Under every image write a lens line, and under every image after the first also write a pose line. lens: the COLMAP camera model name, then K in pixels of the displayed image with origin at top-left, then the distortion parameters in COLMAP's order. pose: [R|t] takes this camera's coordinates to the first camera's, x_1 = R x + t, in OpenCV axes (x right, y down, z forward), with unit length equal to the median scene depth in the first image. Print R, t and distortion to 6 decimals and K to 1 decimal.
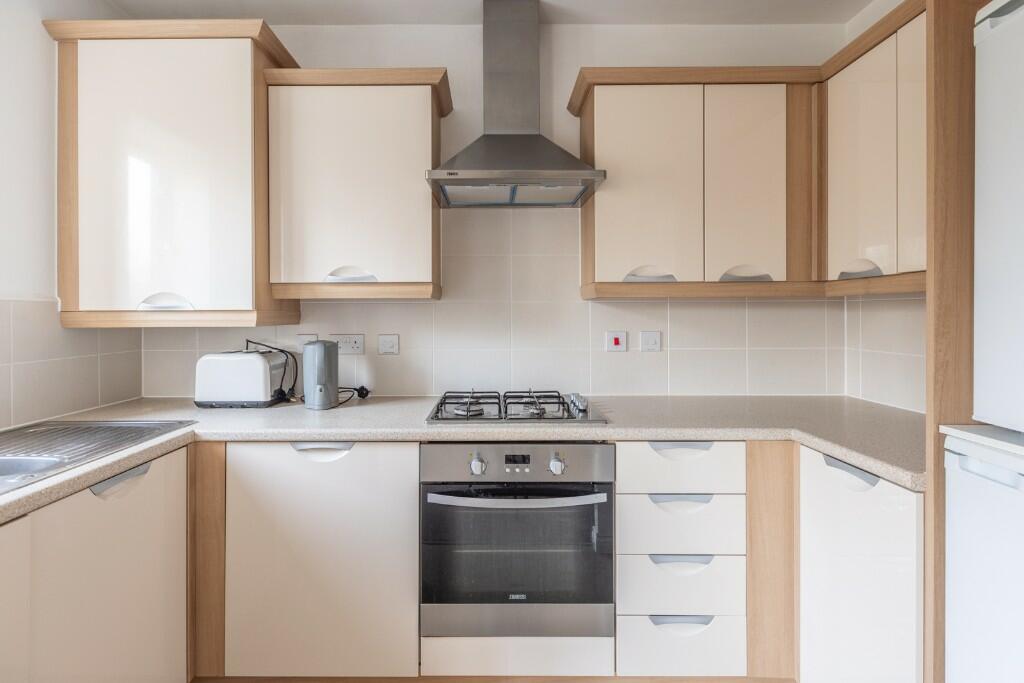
lens RADIAL K [[466.4, 0, 515.8], [0, 466.4, 317.1], [0, 0, 1]] dist [-0.000119, -0.000622]
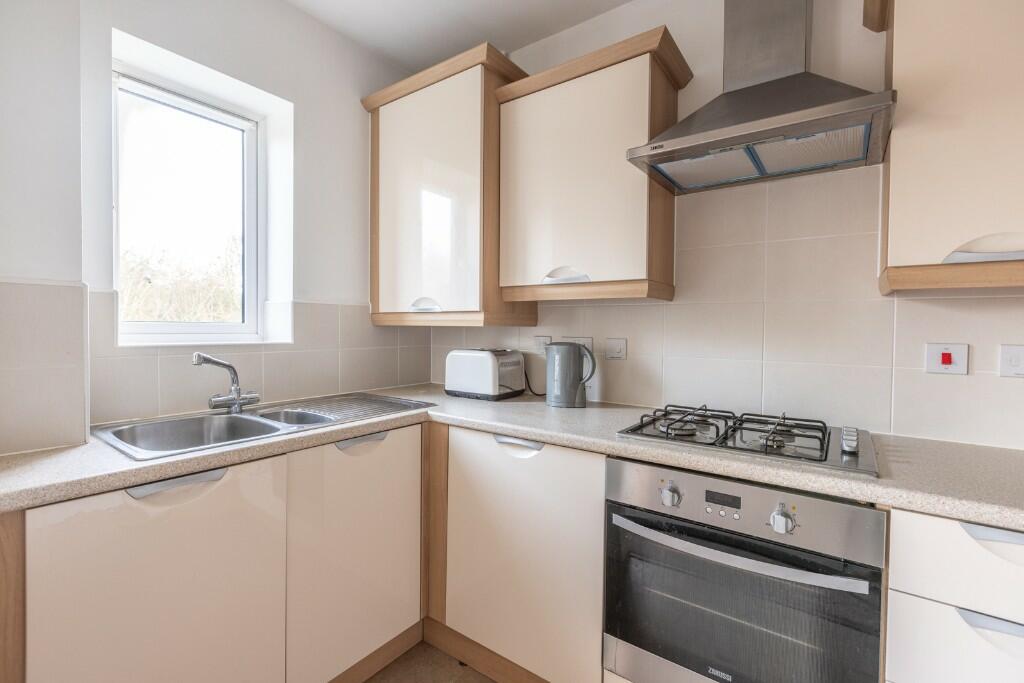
lens RADIAL K [[466.4, 0, 509.5], [0, 466.4, 337.2], [0, 0, 1]] dist [-0.000119, -0.000622]
pose [[0.798002, 0.023937, -0.602179, 0.157971], [-0.013570, 0.999671, 0.021755, 0.021325], [0.602502, -0.009189, 0.798064, 0.152083]]
